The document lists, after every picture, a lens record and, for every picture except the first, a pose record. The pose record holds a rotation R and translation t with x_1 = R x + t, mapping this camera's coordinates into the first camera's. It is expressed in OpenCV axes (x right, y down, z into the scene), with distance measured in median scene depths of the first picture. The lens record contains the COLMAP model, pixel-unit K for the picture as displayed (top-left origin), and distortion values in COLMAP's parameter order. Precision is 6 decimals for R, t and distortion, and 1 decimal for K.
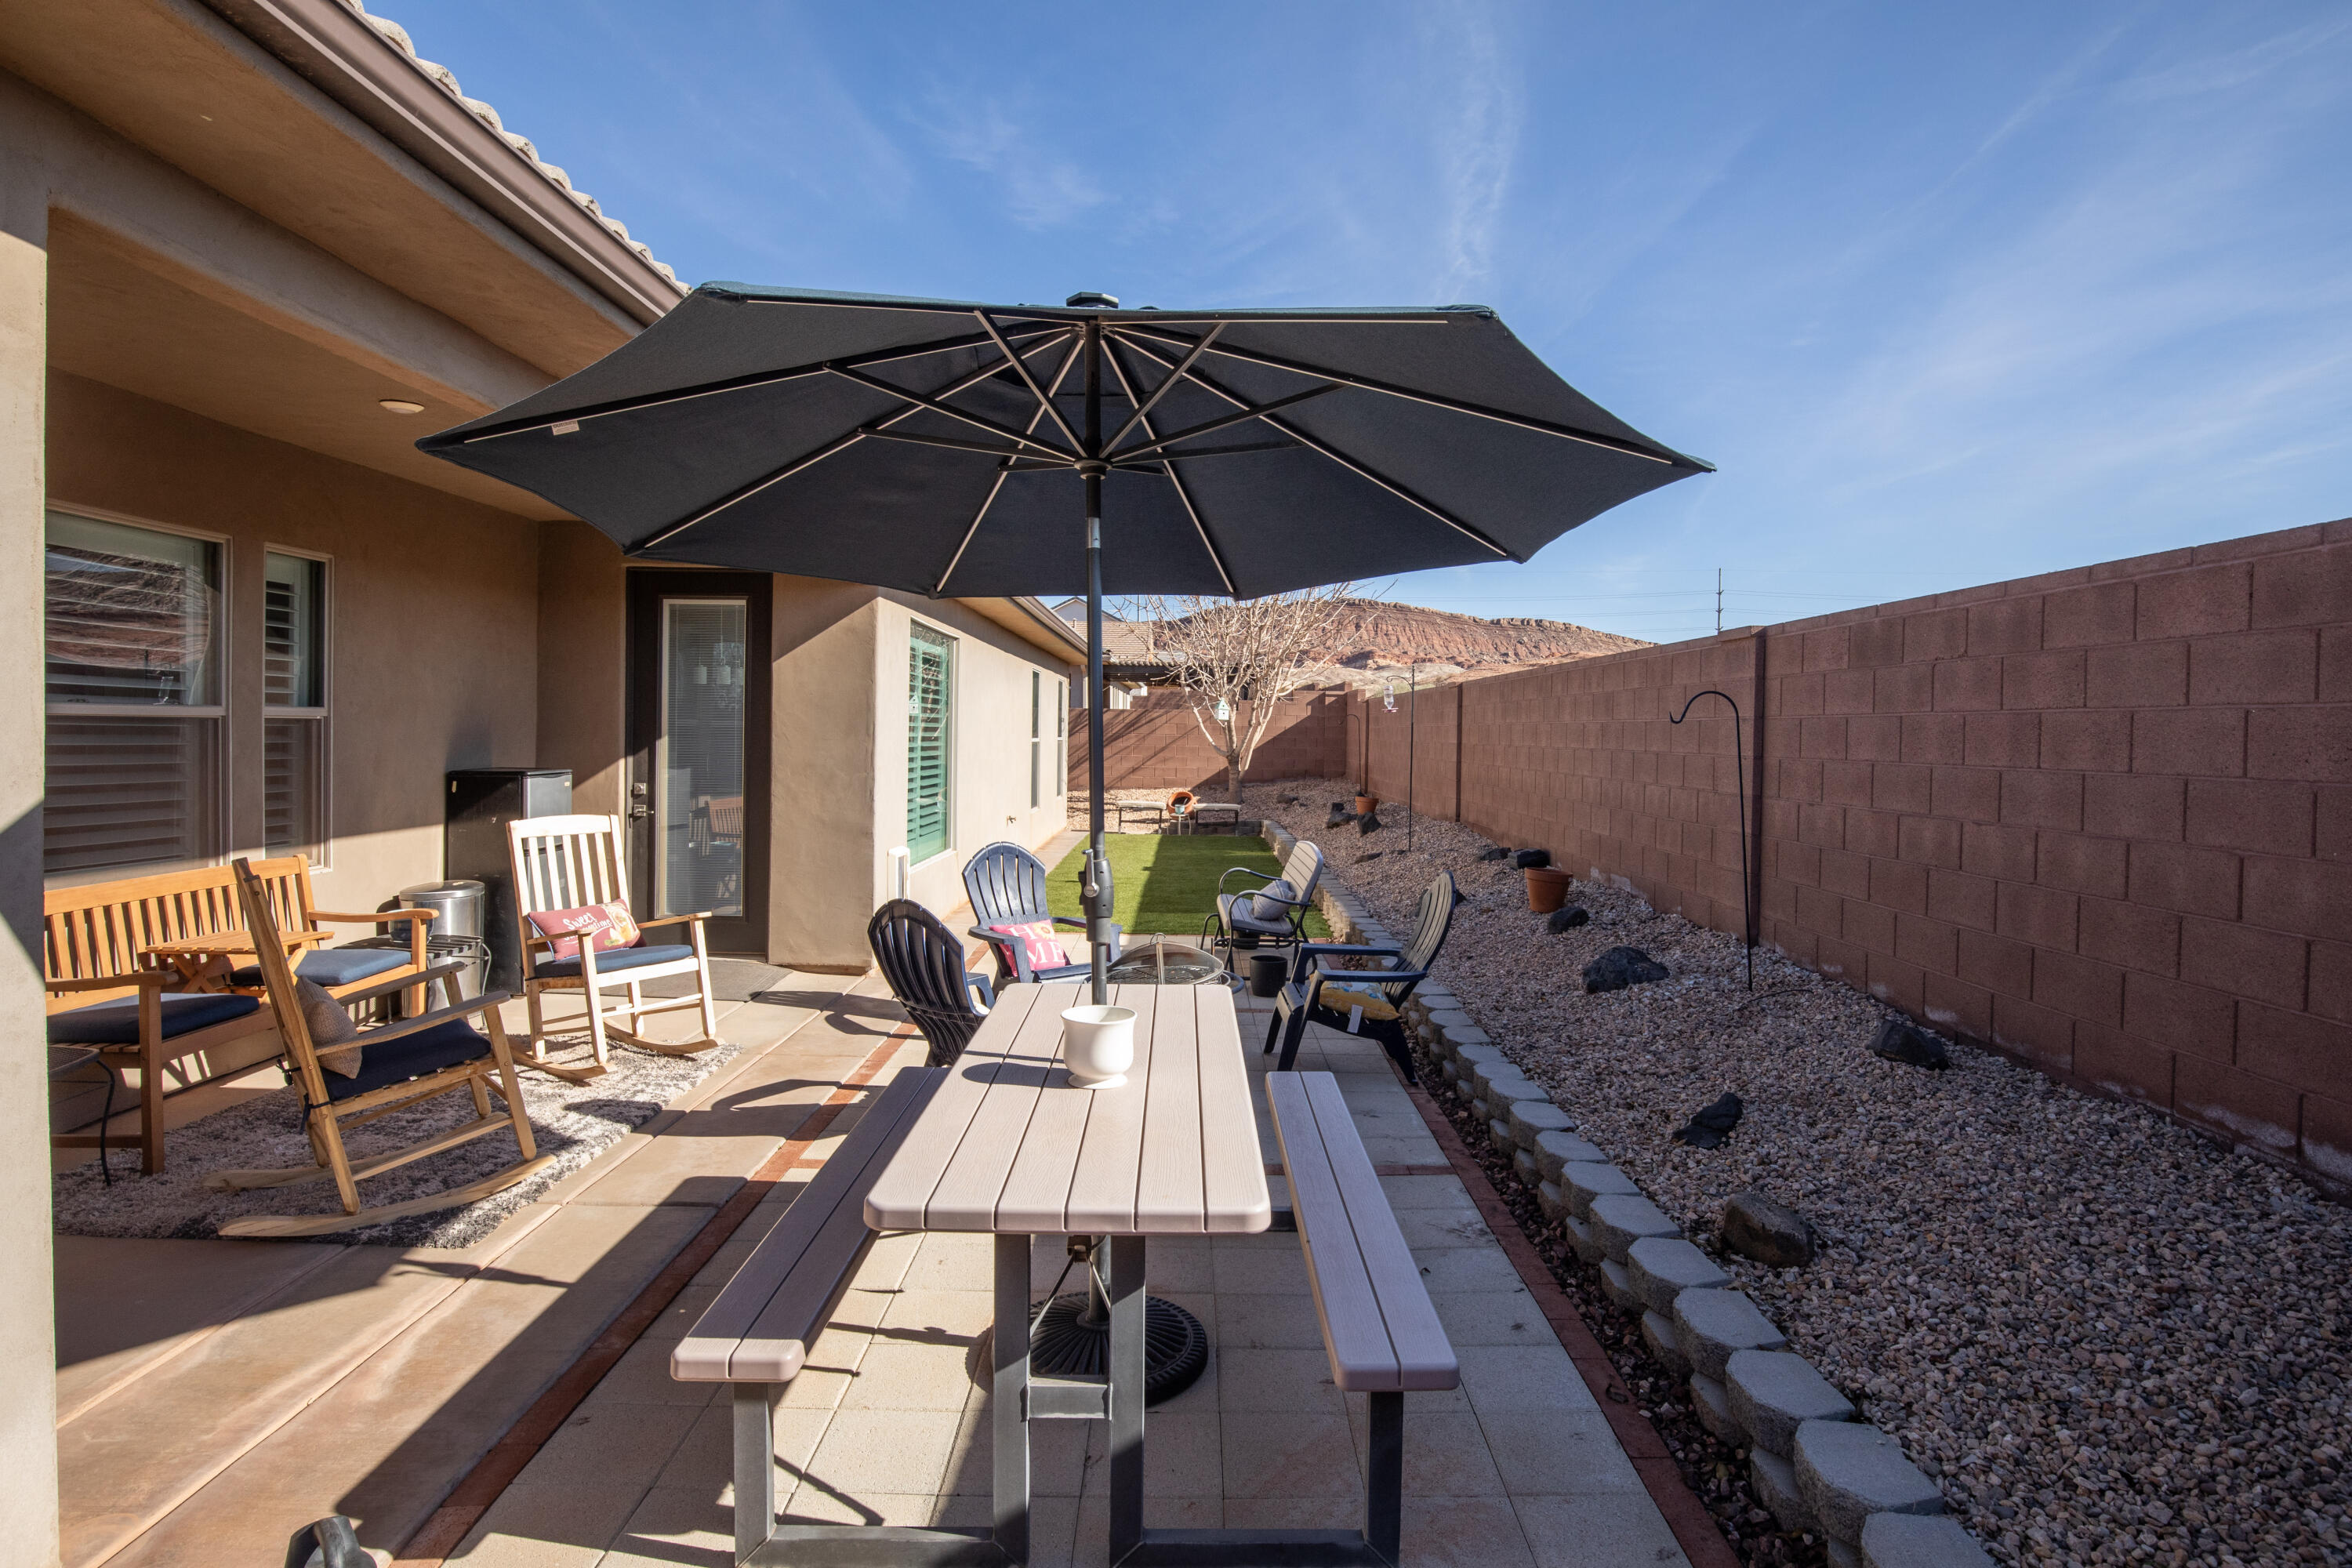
lens RADIAL K [[1197.3, 0, 1176.0], [0, 1197.3, 784.0], [0, 0, 1]] dist [-0.005356, -0.000184]
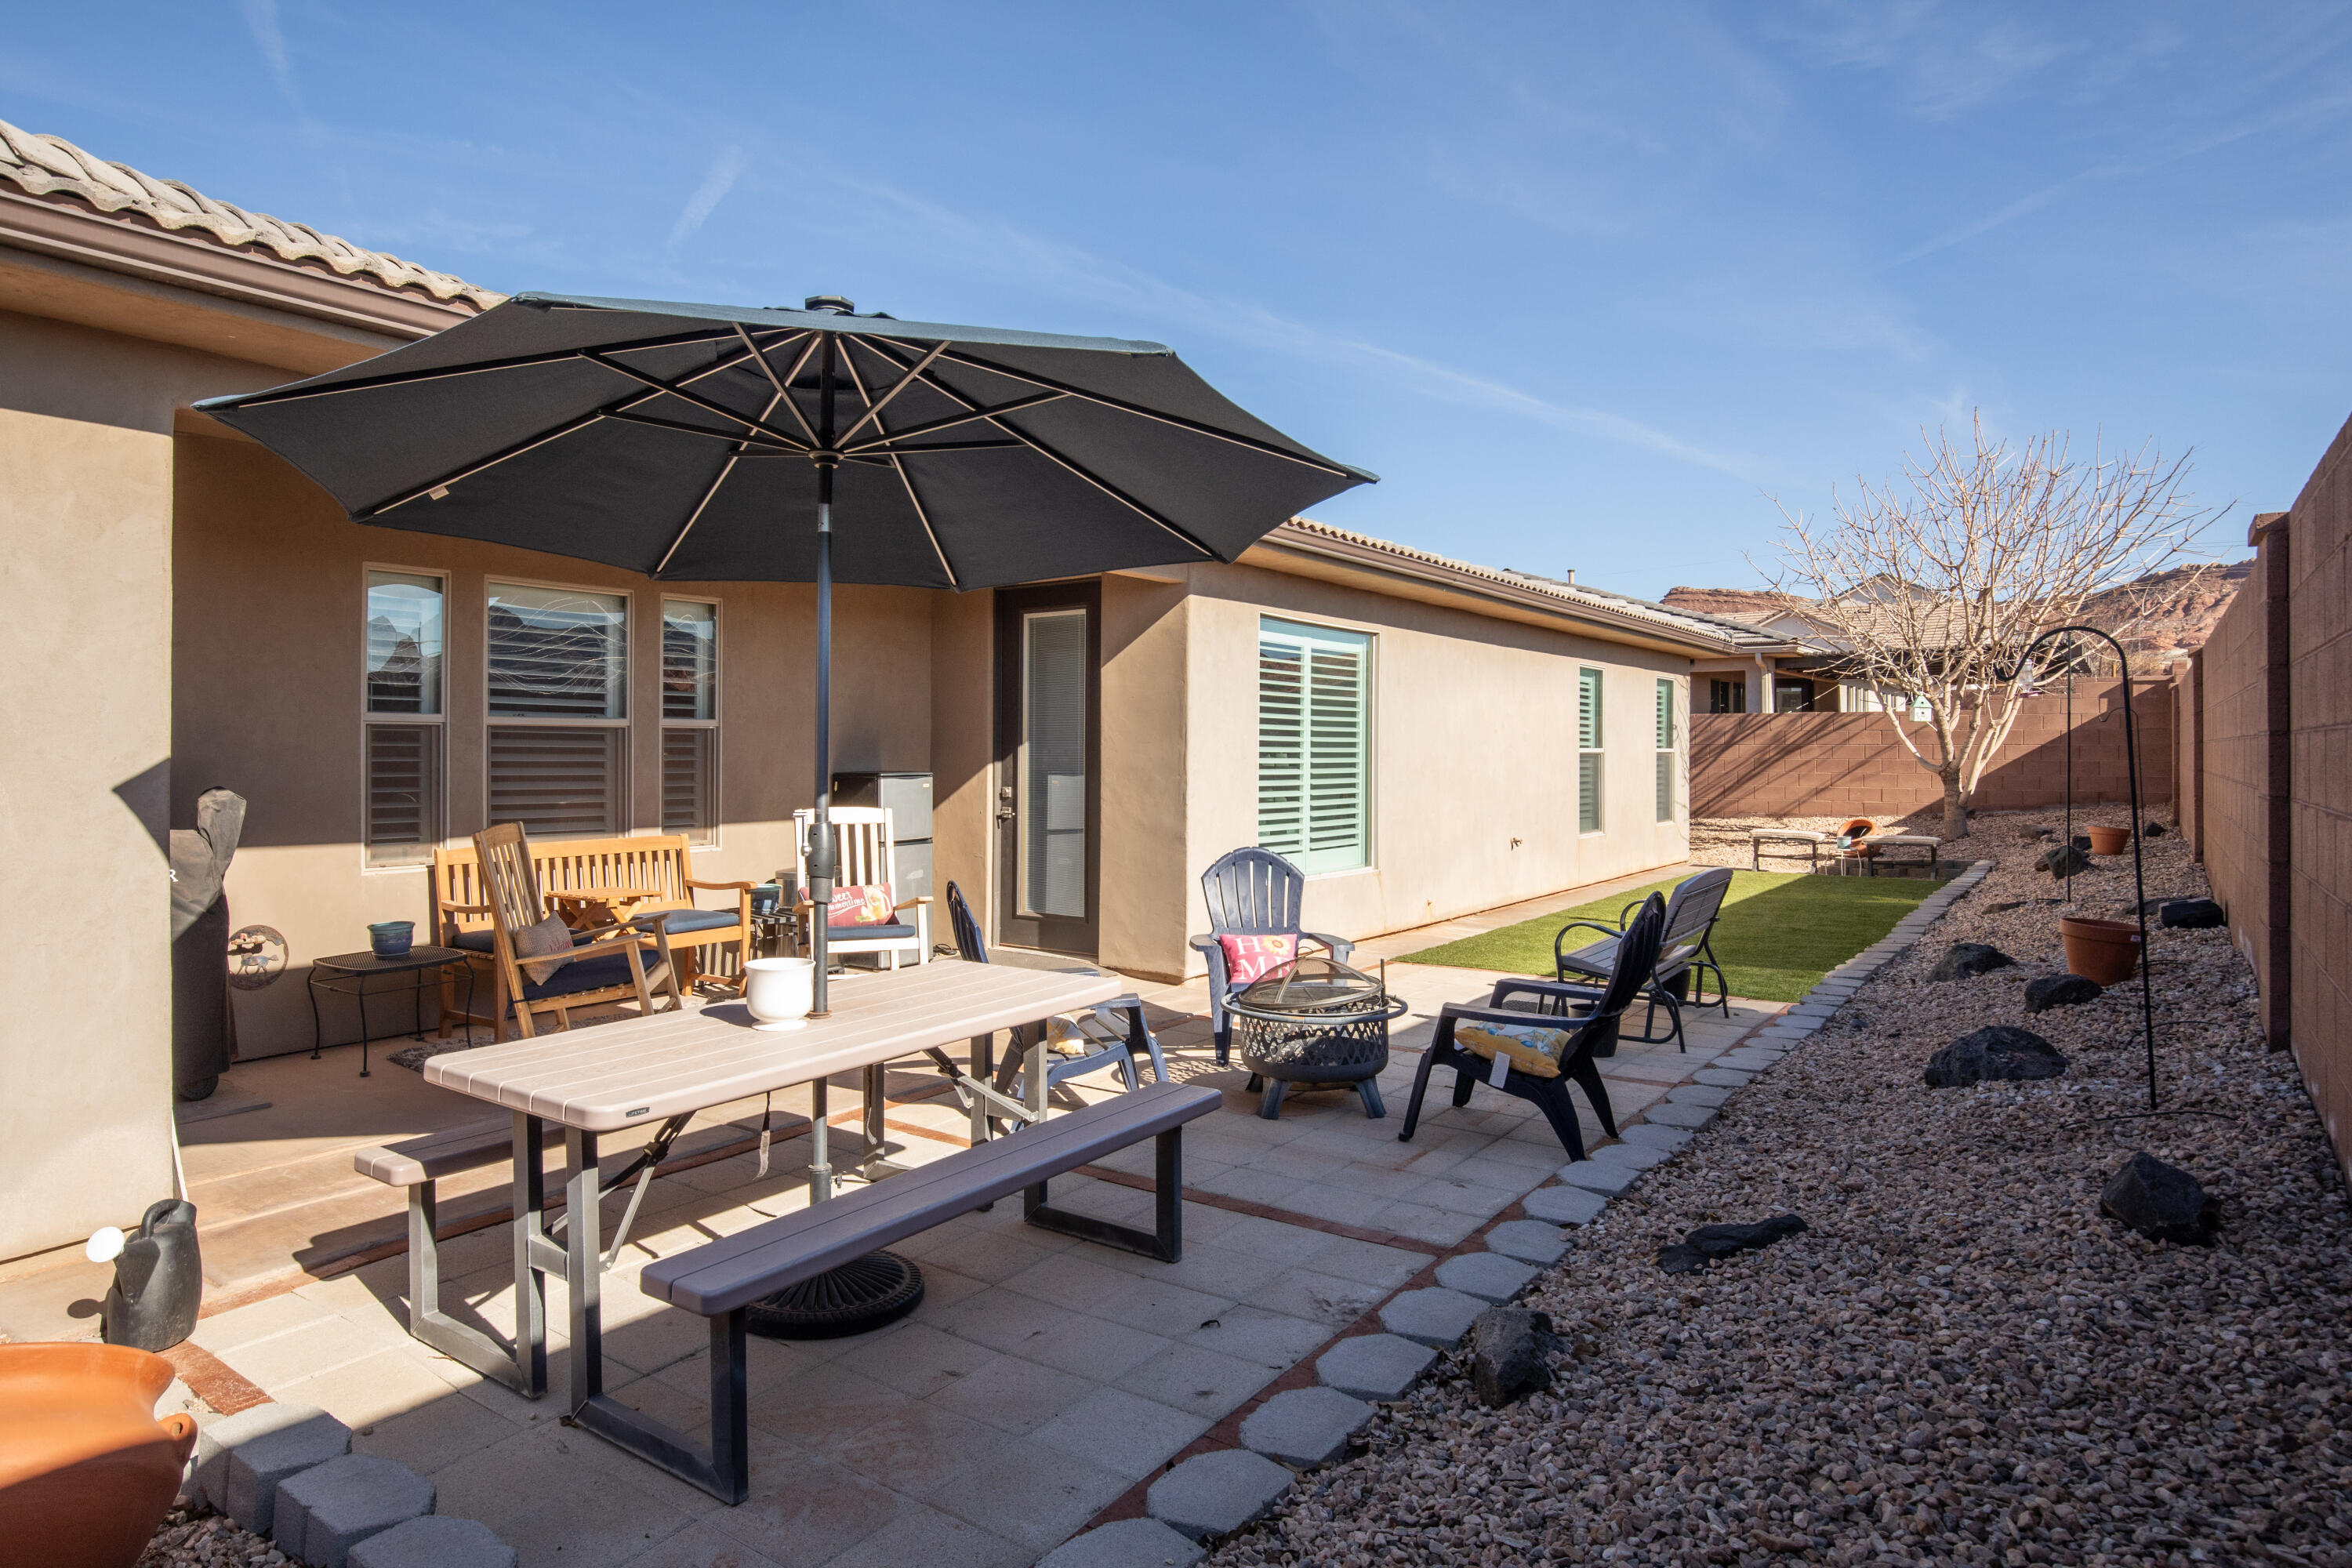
lens RADIAL K [[1355.6, 0, 1088.2], [0, 1355.6, 753.4], [0, 0, 1]] dist [-0.014739, 0.004437]
pose [[0.792673, -0.014796, -0.609467, 0.356077], [-0.014127, 0.998991, -0.042626, 0.020503], [0.609483, 0.042398, 0.791664, 0.080604]]
